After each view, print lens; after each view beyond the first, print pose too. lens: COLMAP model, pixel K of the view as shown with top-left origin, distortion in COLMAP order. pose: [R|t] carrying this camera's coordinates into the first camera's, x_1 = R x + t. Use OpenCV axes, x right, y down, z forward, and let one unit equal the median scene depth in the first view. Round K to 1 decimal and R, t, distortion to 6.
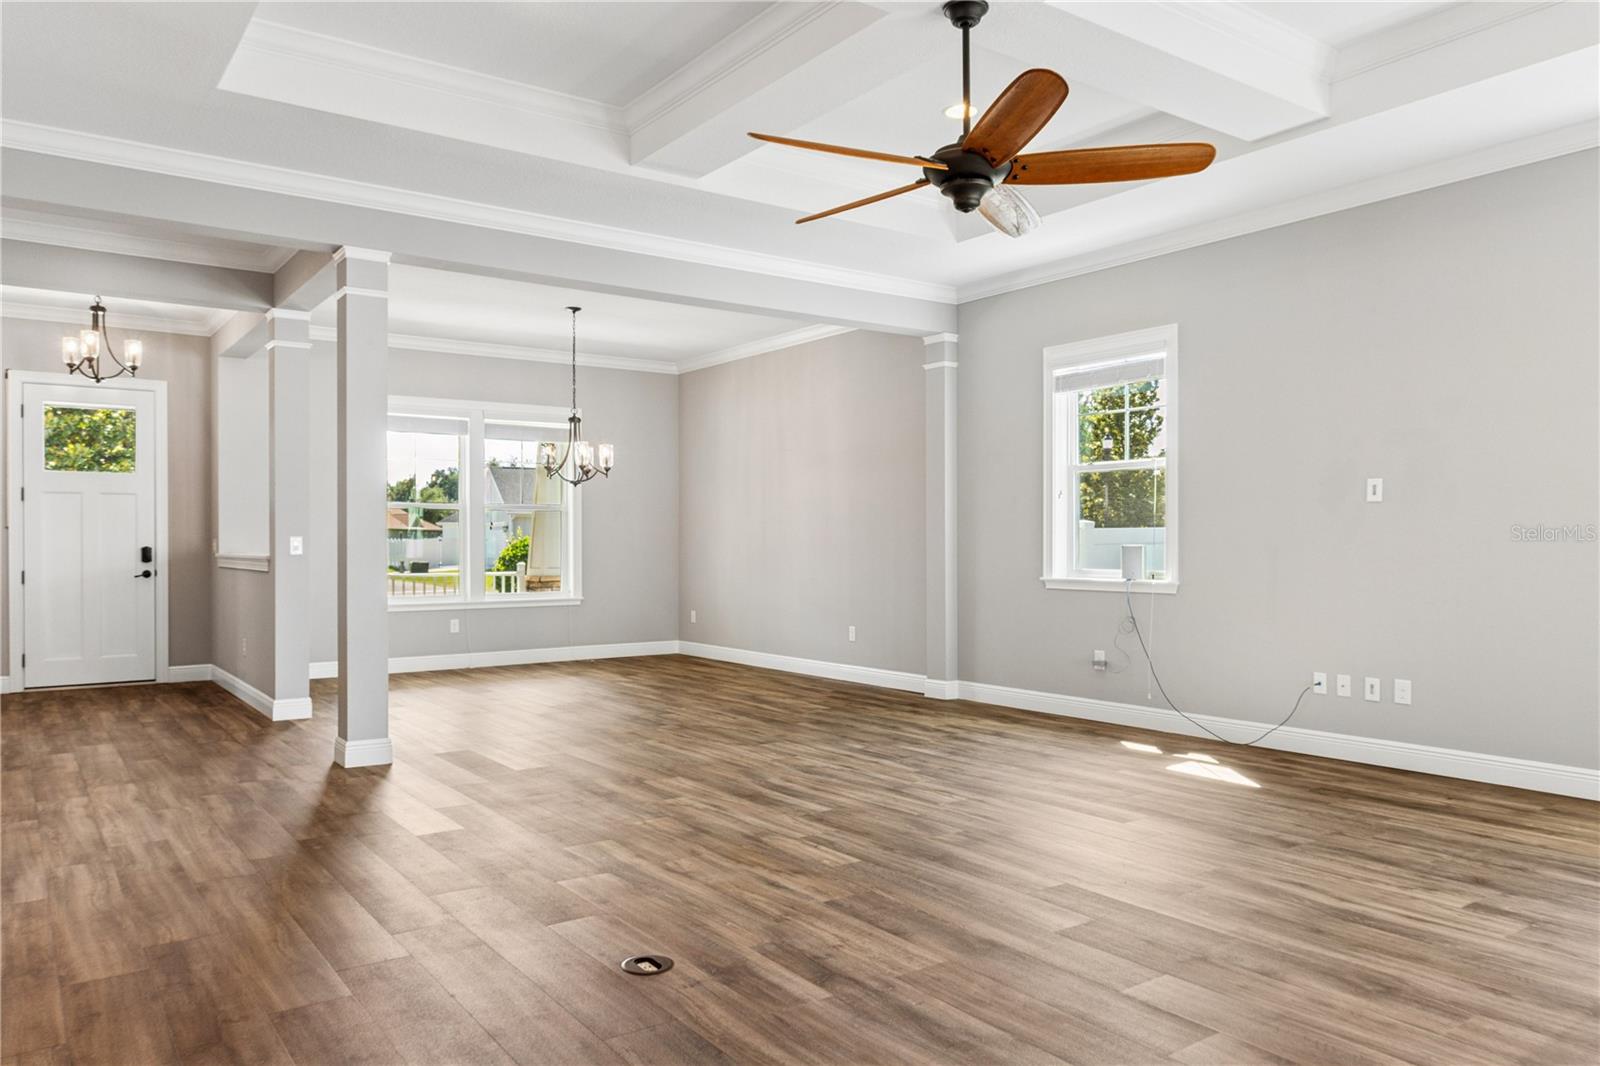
lens RADIAL K [[1115.0, 0, 798.9], [0, 1115.0, 561.8], [0, 0, 1]] dist [-0.001328, 0.001289]
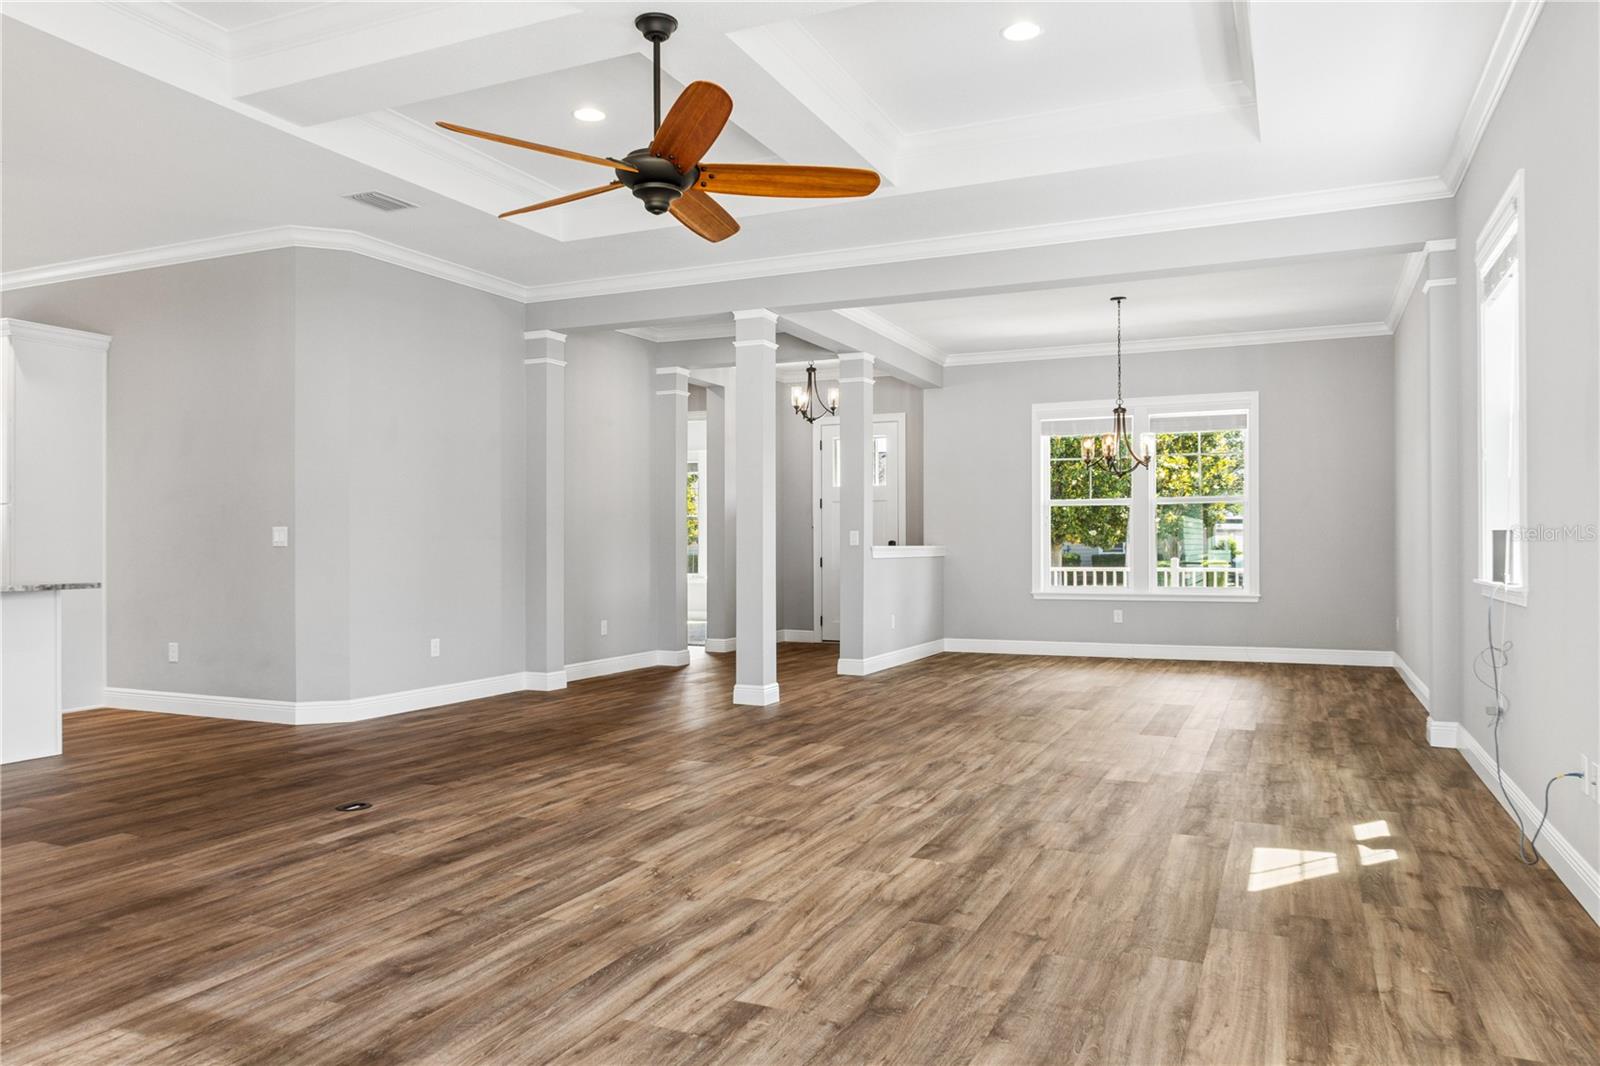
lens RADIAL K [[1104.9, 0, 800.7], [0, 1104.9, 547.0], [0, 0, 1]] dist [-0.008906, 0.005891]
pose [[0.502834, 0.001250, -0.864382, 0.594001], [-0.013037, 0.999896, -0.006138, 0.004034], [0.864285, 0.014355, 0.502798, 0.311402]]
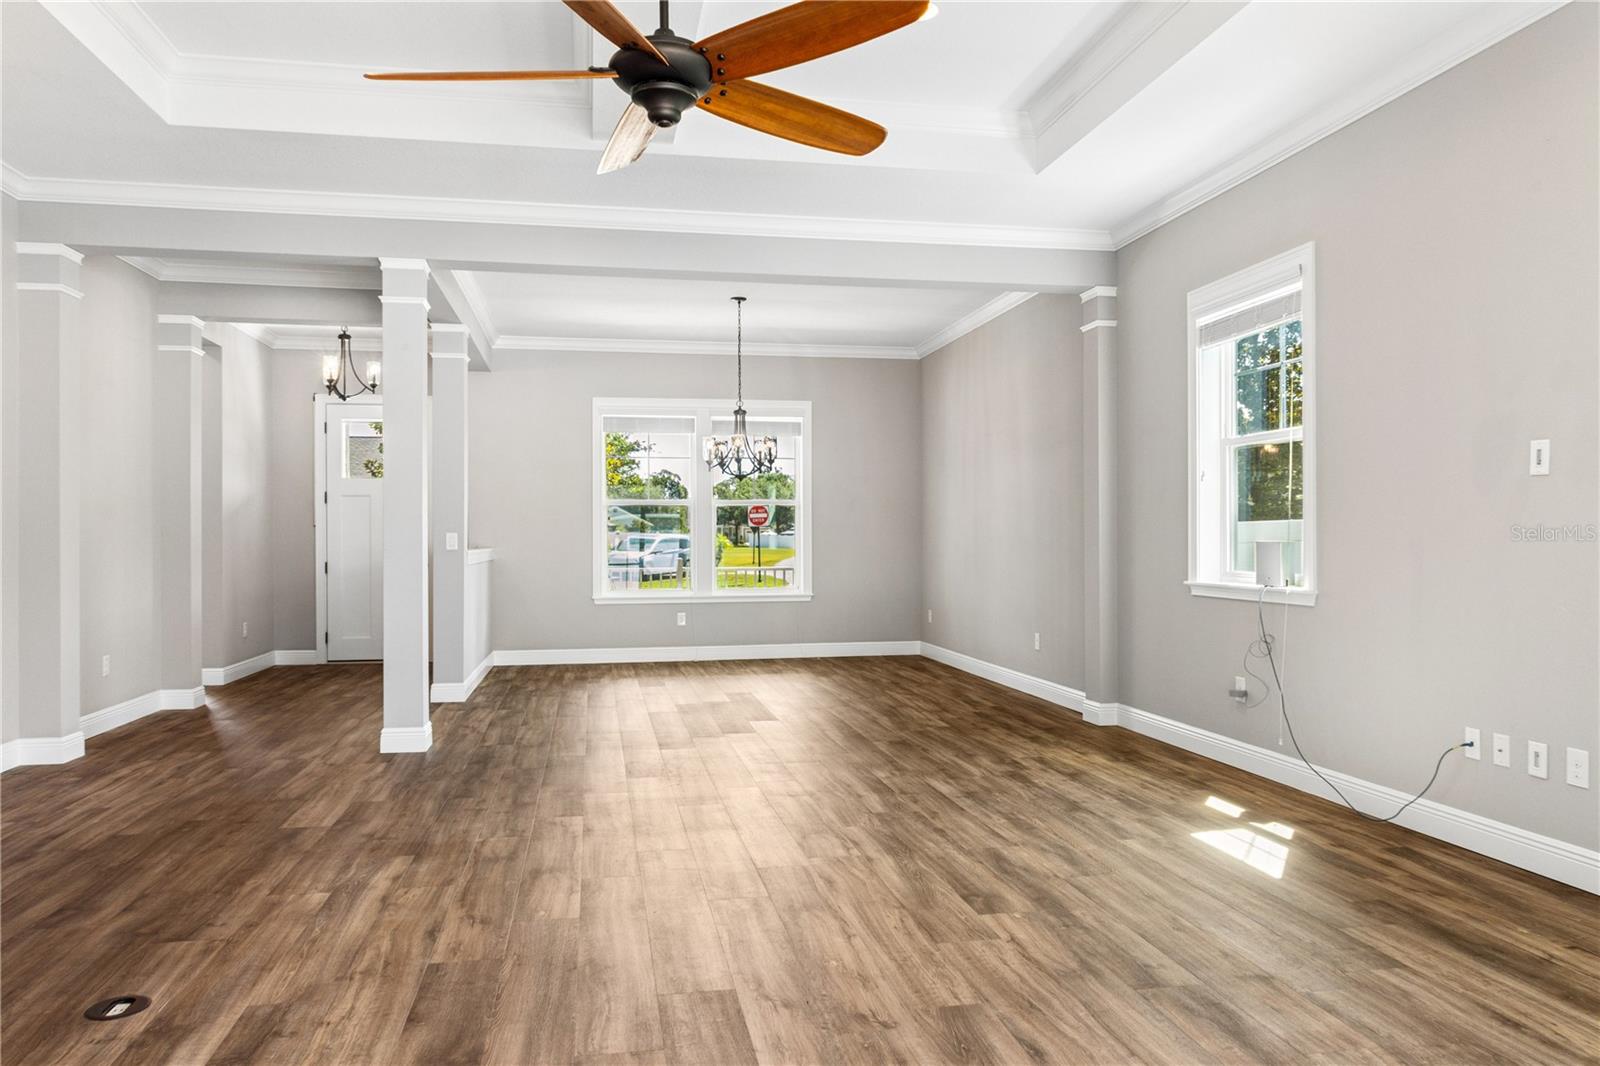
lens RADIAL K [[1104.9, 0, 800.7], [0, 1104.9, 547.0], [0, 0, 1]] dist [-0.008906, 0.005891]
pose [[0.906427, 0.002136, -0.422358, 0.302446], [-0.005392, 0.999964, -0.006515, -0.003708], [0.422329, 0.008183, 0.906406, 0.171083]]
